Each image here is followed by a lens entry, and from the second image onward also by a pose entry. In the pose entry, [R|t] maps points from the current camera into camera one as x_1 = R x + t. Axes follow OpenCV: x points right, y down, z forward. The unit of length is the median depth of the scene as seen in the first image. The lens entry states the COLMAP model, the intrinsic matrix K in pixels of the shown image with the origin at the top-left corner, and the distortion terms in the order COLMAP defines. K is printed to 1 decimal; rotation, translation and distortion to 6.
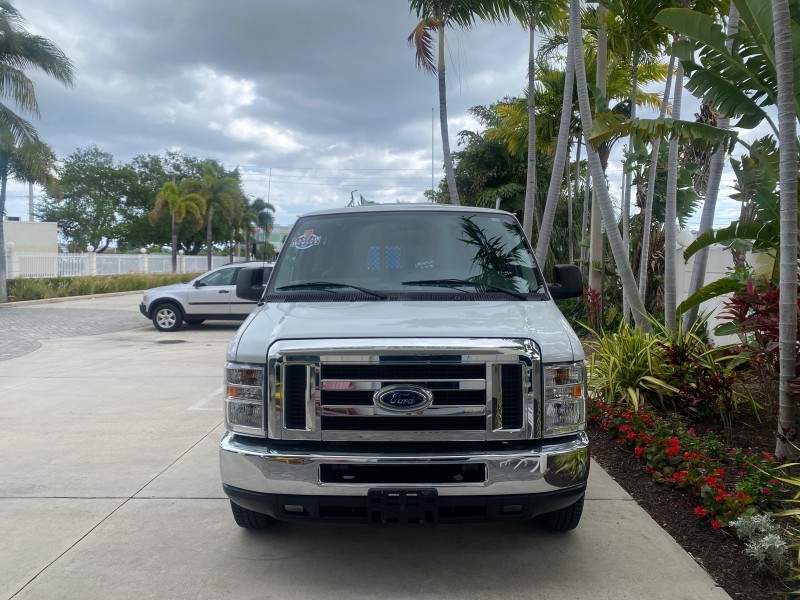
lens RADIAL K [[610.3, 0, 400.5], [0, 610.3, 300.0], [0, 0, 1]] dist [0.027775, -0.025747]
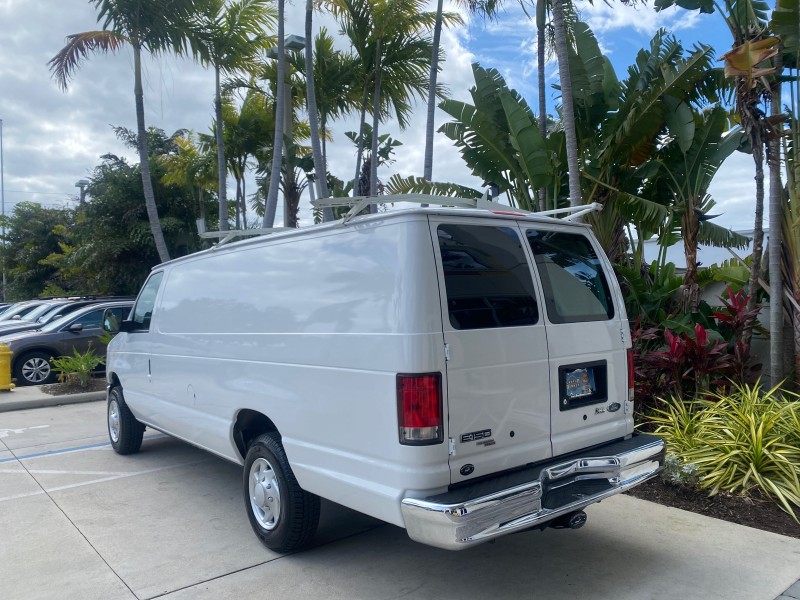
lens RADIAL K [[610.3, 0, 399.0], [0, 610.3, 300.6], [0, 0, 1]] dist [0.027775, -0.025747]
pose [[0.772038, -0.018598, 0.635304, -0.253291], [0.055664, 0.997709, -0.038437, -0.004681], [-0.633134, 0.065038, 0.771305, 0.060254]]
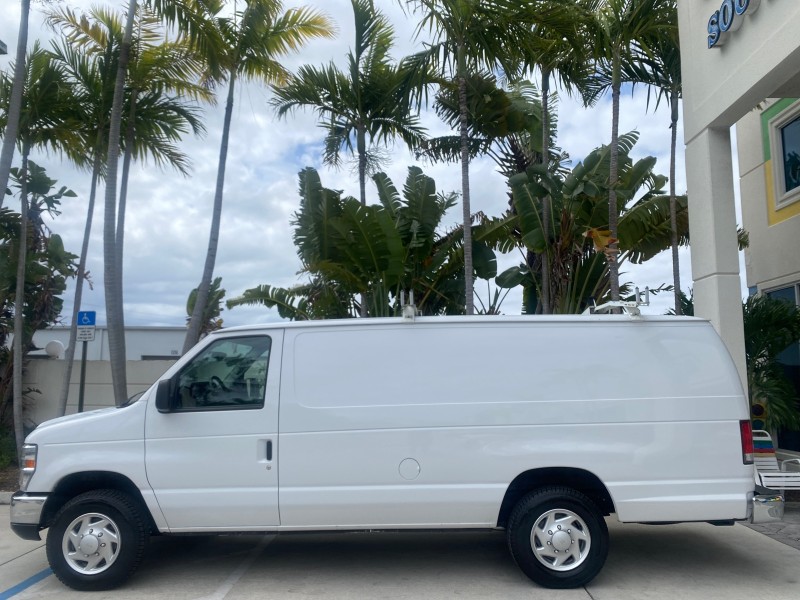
lens RADIAL K [[610.3, 0, 395.3], [0, 610.3, 305.9], [0, 0, 1]] dist [0.027775, -0.025747]
pose [[0.007942, 0.118192, 0.992959, -0.519379], [0.054377, 0.991470, -0.118450, -0.024775], [-0.998489, 0.054935, 0.001447, 0.488753]]
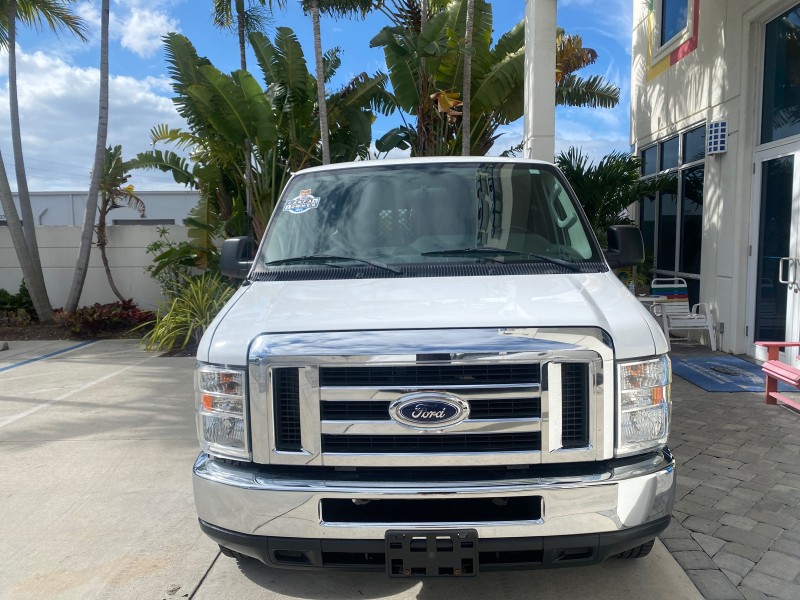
lens RADIAL K [[610.3, 0, 399.6], [0, 610.3, 292.6], [0, 0, 1]] dist [0.027775, -0.025747]
pose [[0.027900, -0.086921, 0.995824, -0.574420], [0.068027, 0.994068, 0.084862, -0.011115], [-0.997293, 0.065375, 0.033647, 0.279717]]
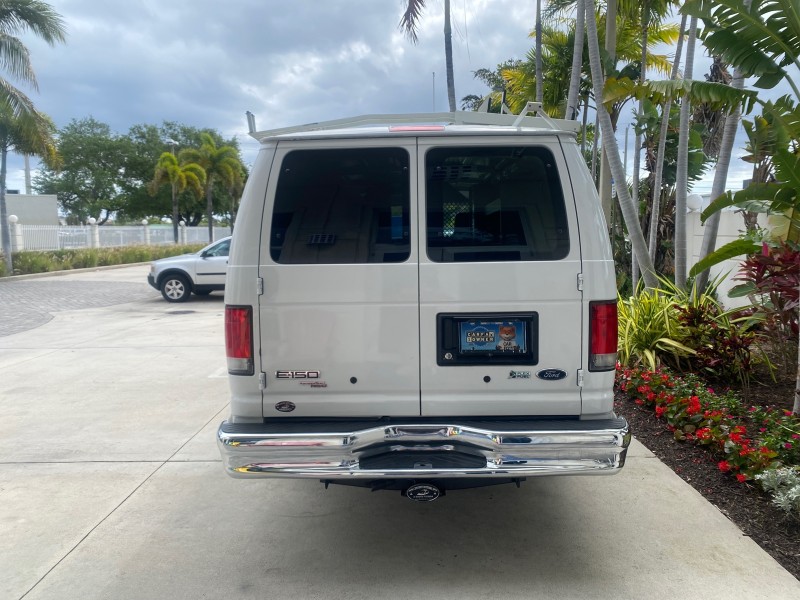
lens RADIAL K [[610.3, 0, 399.1], [0, 610.3, 300.4], [0, 0, 1]] dist [0.027775, -0.025747]
pose [[0.999912, -0.013147, -0.001993, -0.016533], [0.013232, 0.998610, 0.051024, 0.002292], [0.001320, -0.051046, 0.998695, -0.004514]]
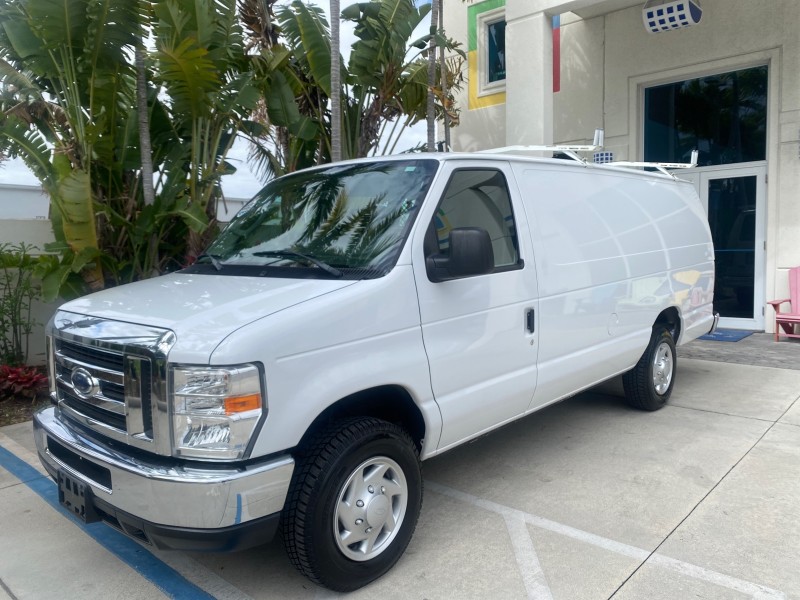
lens RADIAL K [[610.3, 0, 401.8], [0, 610.3, 296.9], [0, 0, 1]] dist [0.027775, -0.025747]
pose [[-0.742193, -0.043127, 0.668797, -0.255938], [0.057219, 0.990206, 0.127352, -0.038439], [-0.667739, 0.132788, -0.732456, 0.861659]]
